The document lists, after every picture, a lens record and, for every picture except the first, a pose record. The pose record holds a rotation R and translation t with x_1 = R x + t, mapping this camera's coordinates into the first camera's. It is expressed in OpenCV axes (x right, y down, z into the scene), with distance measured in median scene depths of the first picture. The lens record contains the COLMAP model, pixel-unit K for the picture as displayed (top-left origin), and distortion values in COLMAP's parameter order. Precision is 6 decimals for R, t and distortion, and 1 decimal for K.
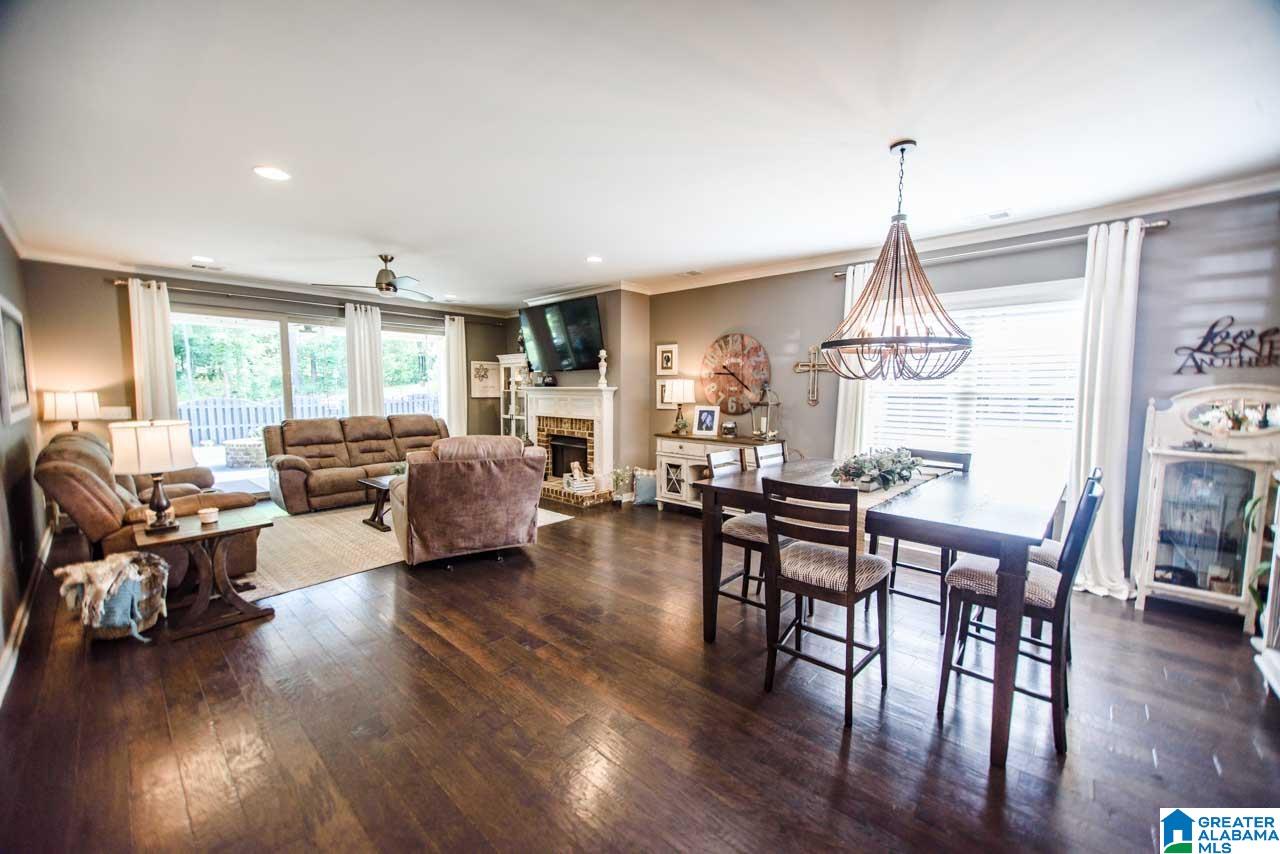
lens RADIAL K [[496.0, 0, 640.0], [0, 496.0, 427.0], [0, 0, 1]] dist [-0.000189, 0.000027]
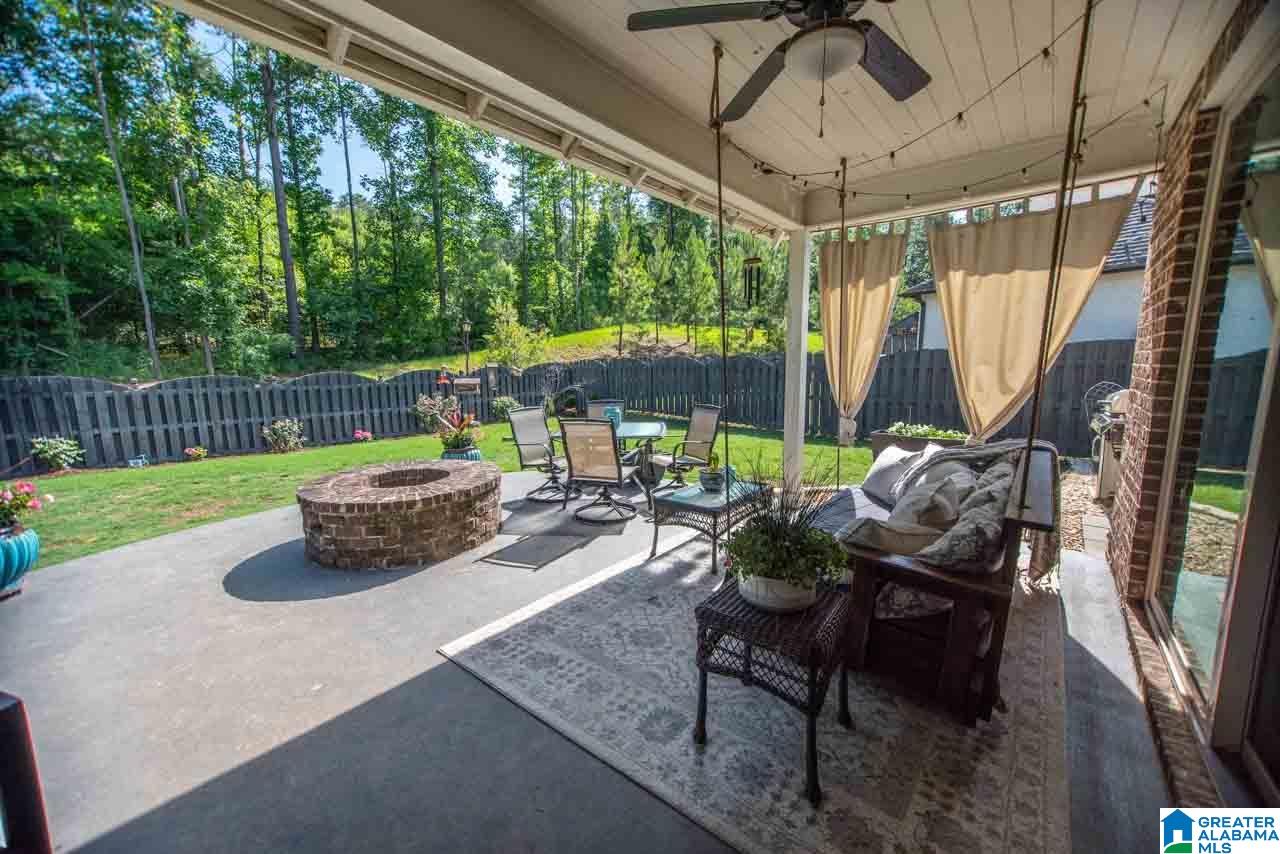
lens RADIAL K [[496.0, 0, 640.0], [0, 496.0, 427.0], [0, 0, 1]] dist [-0.000189, 0.000027]
pose [[0.998841, -0.015188, 0.045682, -0.351240], [0.012618, 0.998350, 0.056025, -0.023919], [-0.046457, -0.055383, 0.997384, 0.365093]]
